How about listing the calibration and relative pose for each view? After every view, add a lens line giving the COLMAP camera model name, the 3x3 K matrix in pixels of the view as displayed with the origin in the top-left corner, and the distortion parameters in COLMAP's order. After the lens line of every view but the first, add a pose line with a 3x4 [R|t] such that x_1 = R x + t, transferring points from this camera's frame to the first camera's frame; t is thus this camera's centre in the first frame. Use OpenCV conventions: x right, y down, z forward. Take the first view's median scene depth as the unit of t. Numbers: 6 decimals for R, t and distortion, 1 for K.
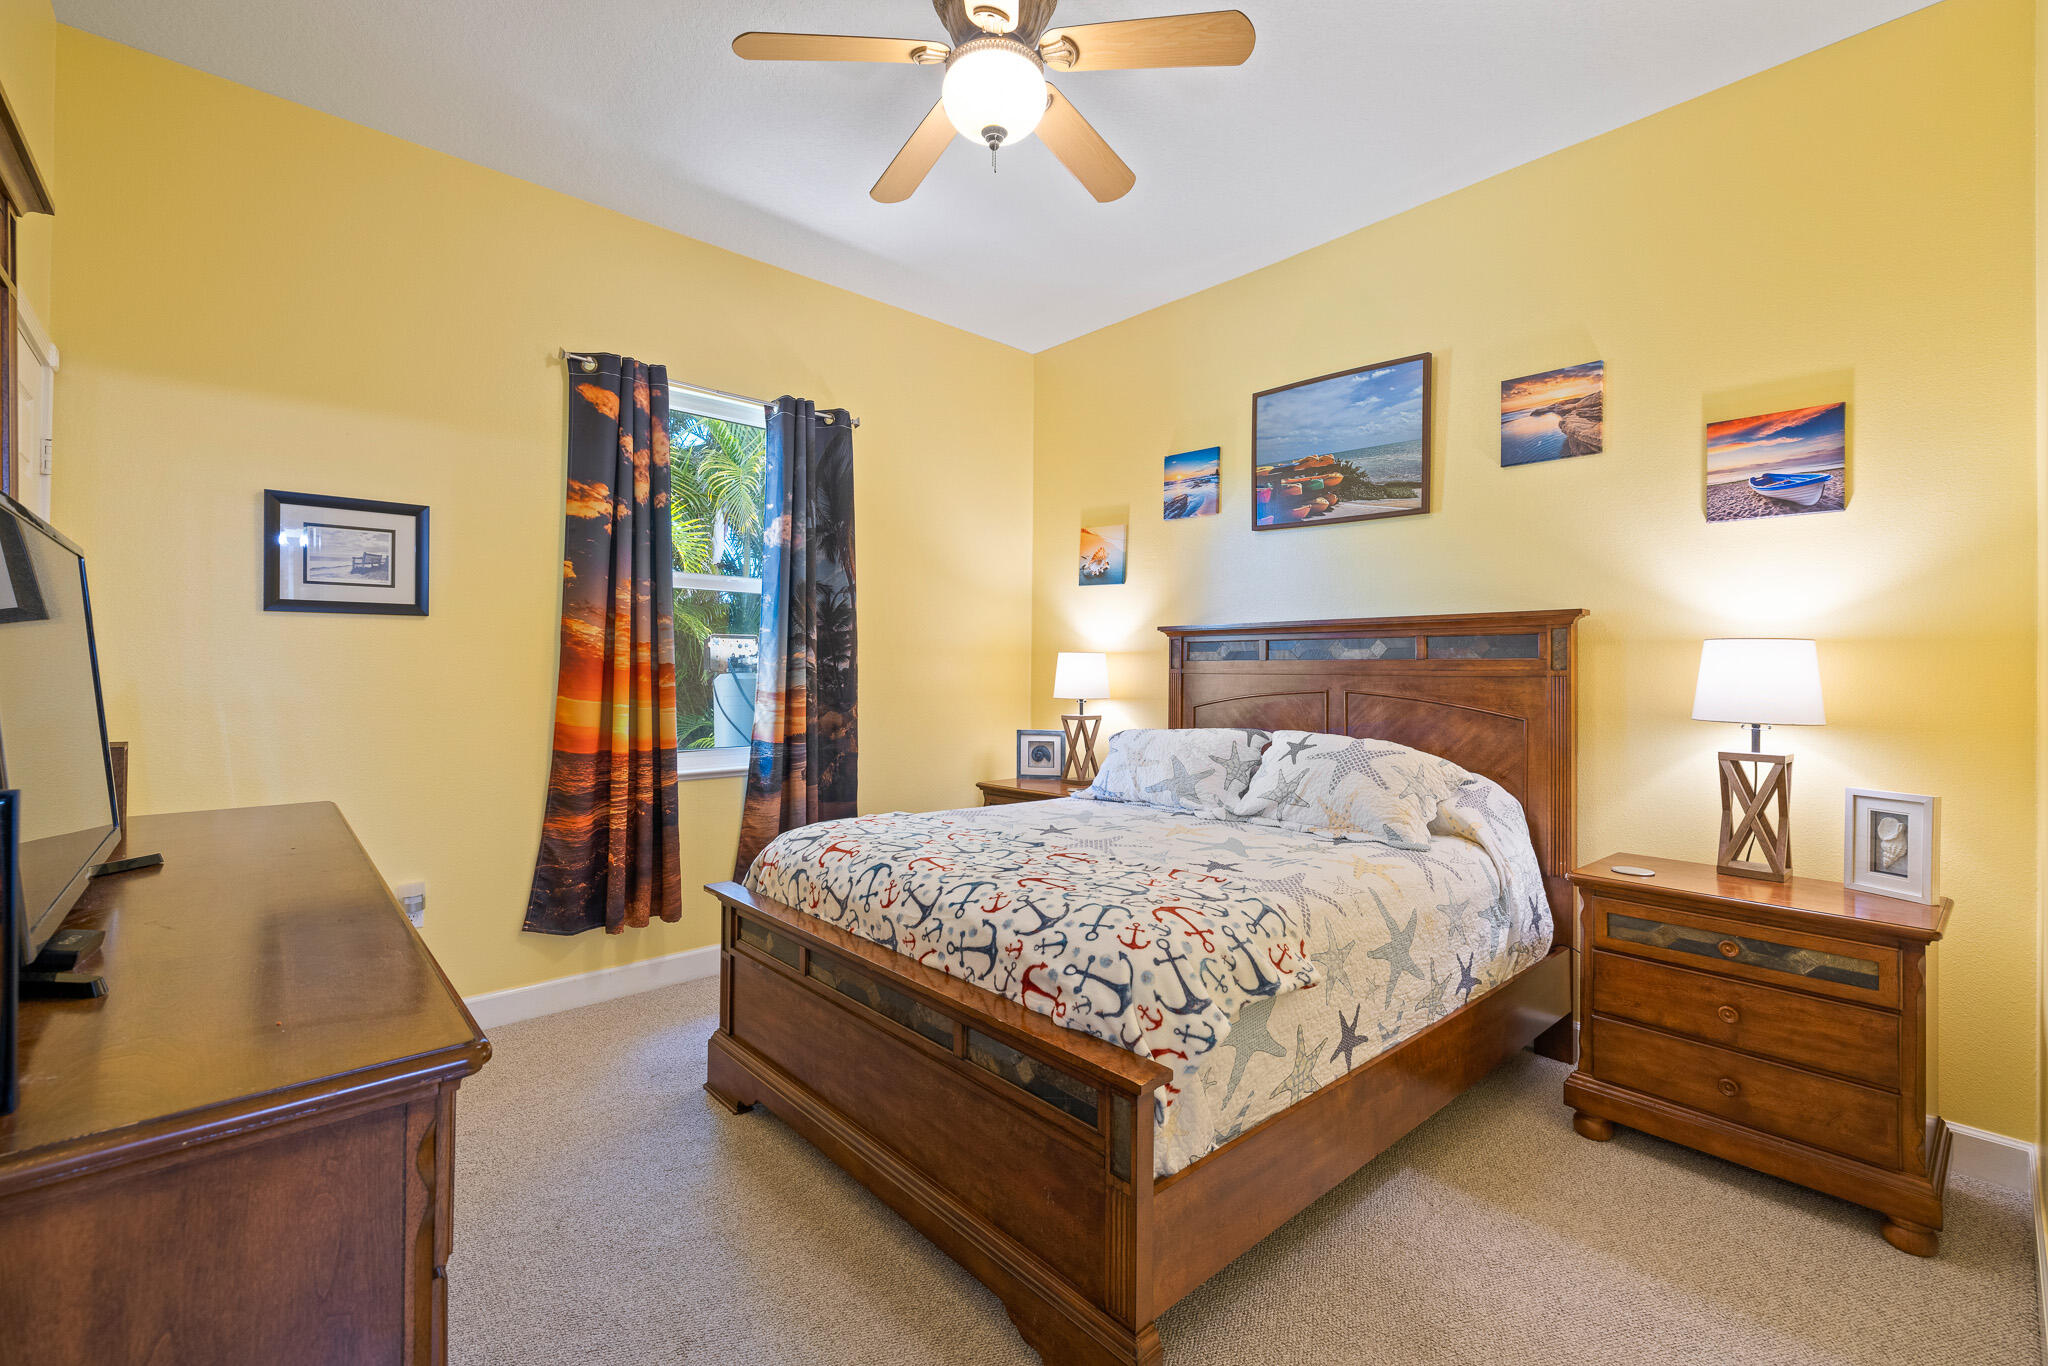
lens RADIAL K [[859.9, 0, 1005.8], [0, 859.9, 664.8], [0, 0, 1]] dist [0.001839, 0.000267]
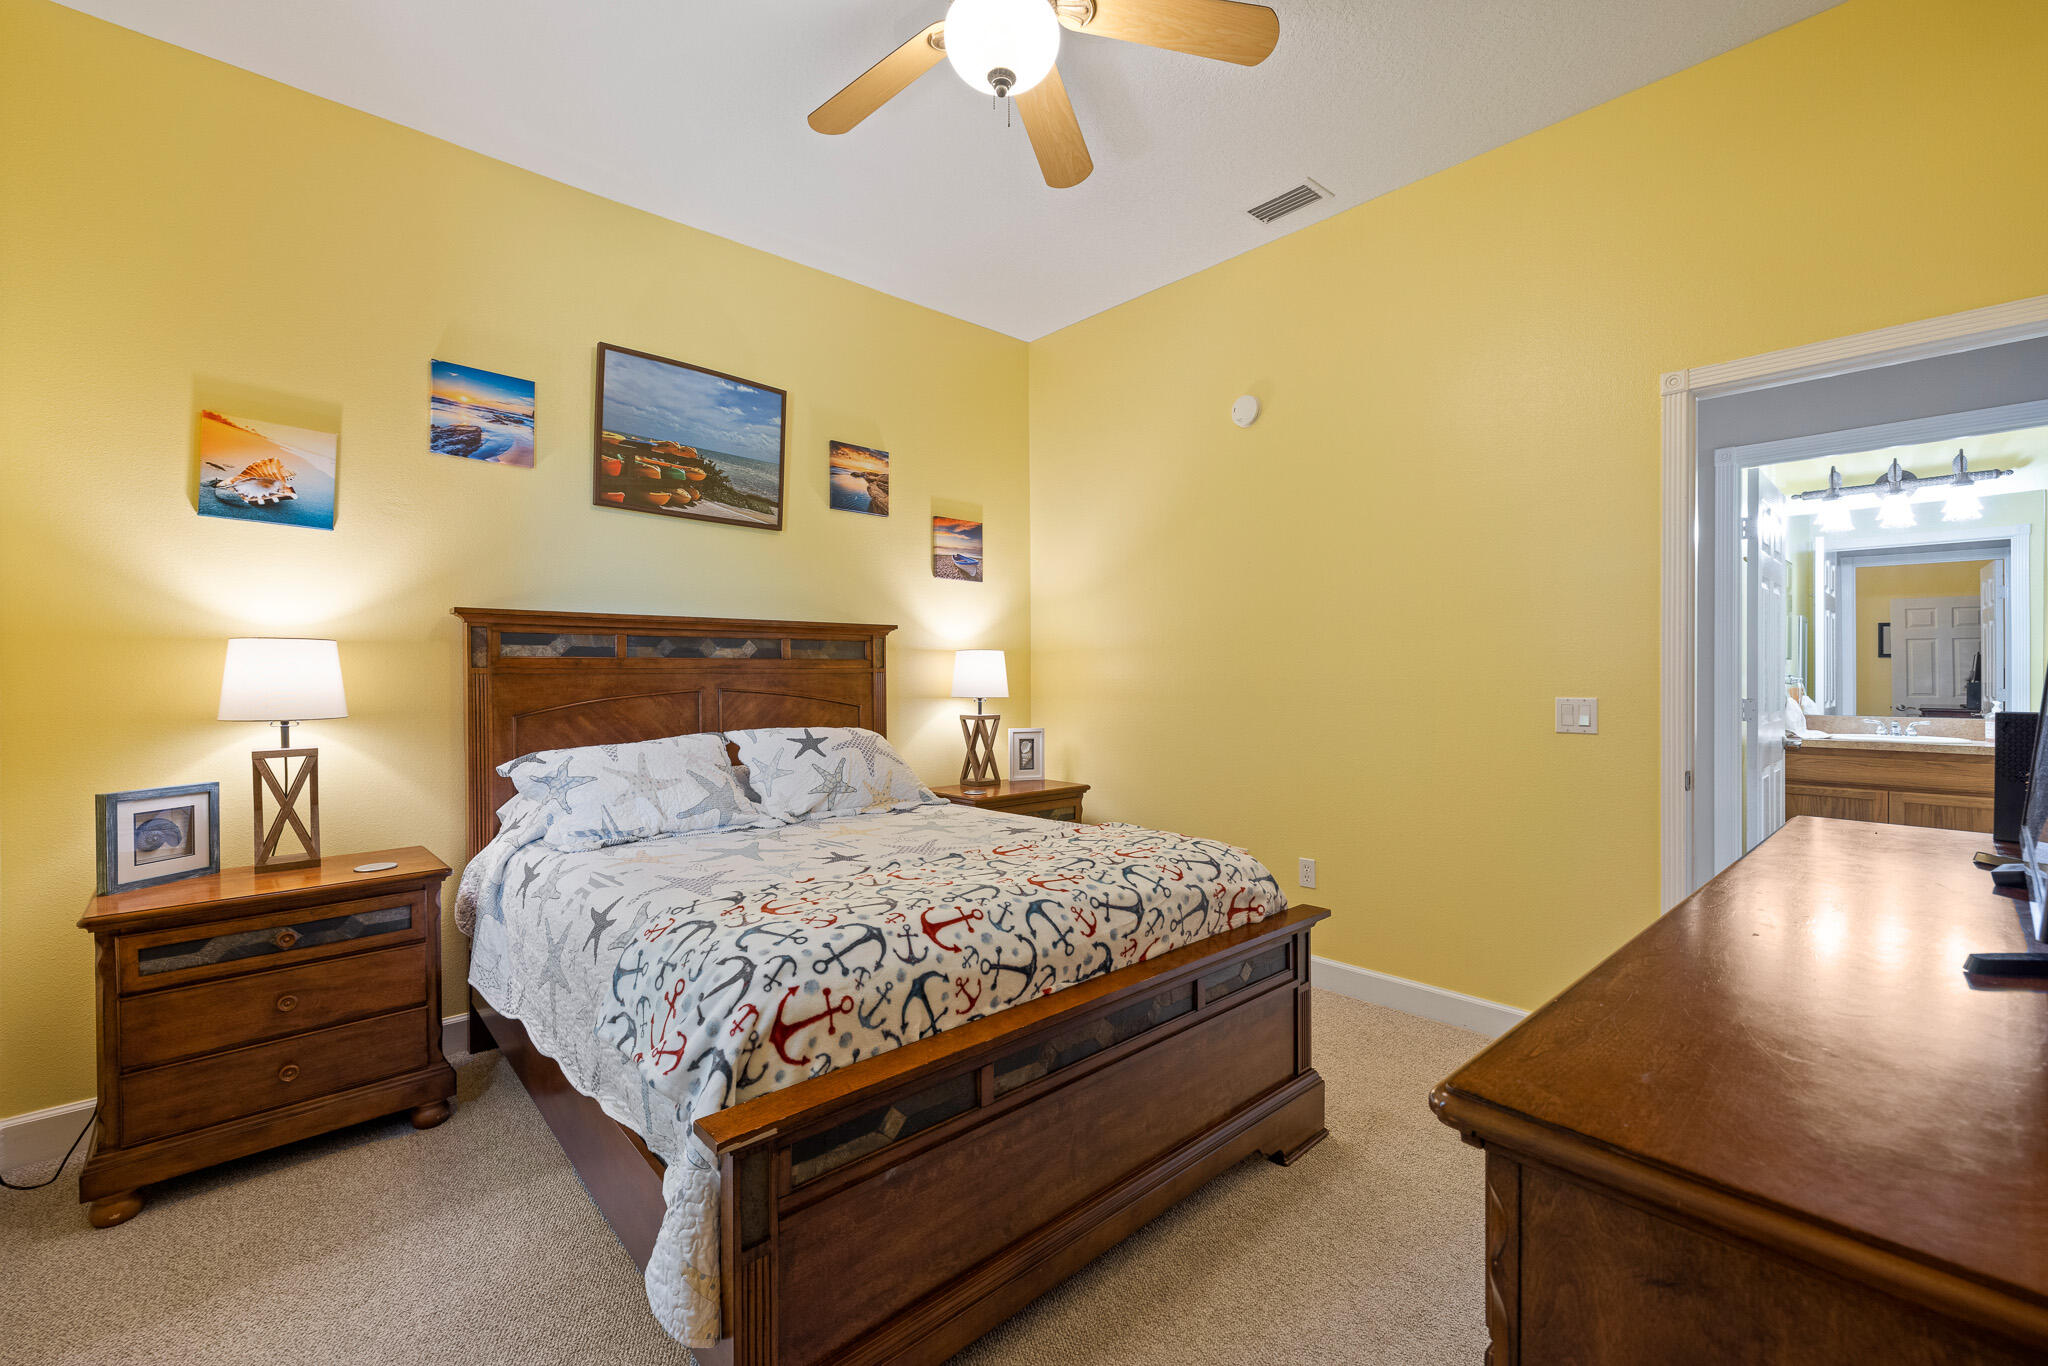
lens RADIAL K [[859.9, 0, 1006.8], [0, 859.9, 686.2], [0, 0, 1]] dist [0.001839, 0.000267]
pose [[0.006976, -0.023333, 0.999703, -0.655806], [-0.005705, 0.999711, 0.023373, 0.001685], [-0.999959, -0.005866, 0.006841, 0.689954]]
